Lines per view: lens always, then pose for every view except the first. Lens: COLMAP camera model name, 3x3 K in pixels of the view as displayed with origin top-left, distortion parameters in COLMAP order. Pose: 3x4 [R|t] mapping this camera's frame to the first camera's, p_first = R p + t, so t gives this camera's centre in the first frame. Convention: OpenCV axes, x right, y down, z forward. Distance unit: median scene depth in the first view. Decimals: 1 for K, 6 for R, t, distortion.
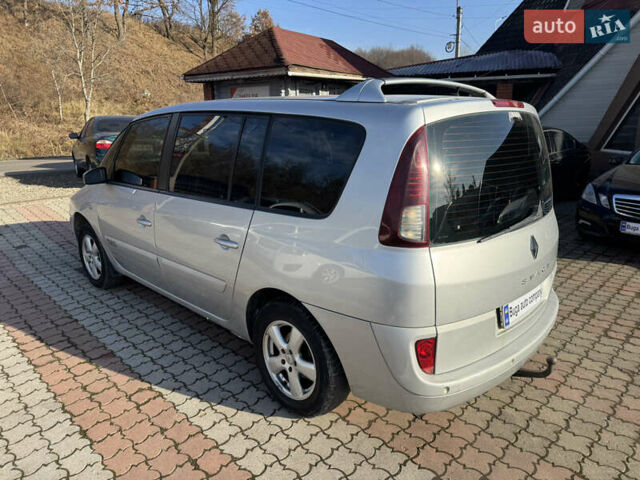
lens RADIAL K [[456.9, 0, 320.0], [0, 456.9, 240.0], [0, 0, 1]] dist [0.047519, -0.076899]
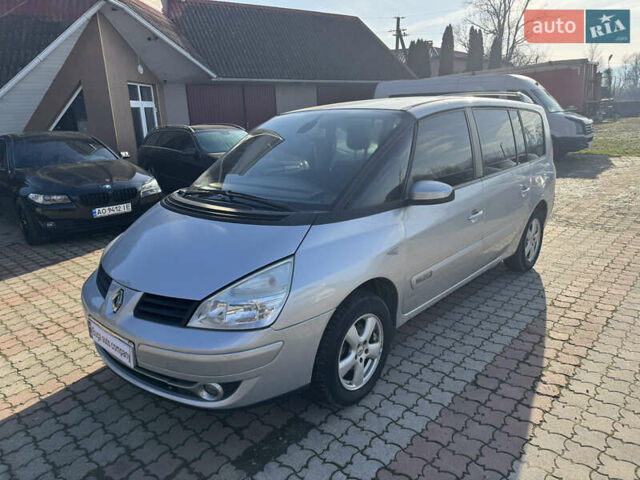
lens RADIAL K [[469.1, 0, 320.0], [0, 469.1, 240.0], [0, 0, 1]] dist [-0.002732, -0.003409]
pose [[-0.071190, -0.245023, 0.966900, -1.289607], [0.273441, 0.927430, 0.255154, -0.322042], [-0.959251, 0.282554, 0.000976, 1.270074]]
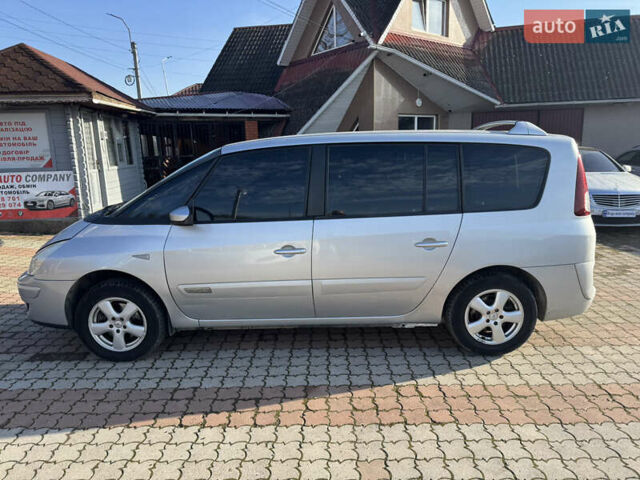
lens RADIAL K [[456.9, 0, 320.0], [0, 456.9, 240.0], [0, 0, 1]] dist [0.047519, -0.076899]
pose [[0.712822, -0.141646, 0.686893, -0.965397], [0.186814, 0.982357, 0.008708, -0.057652], [-0.676007, 0.122114, 0.726706, 0.214706]]
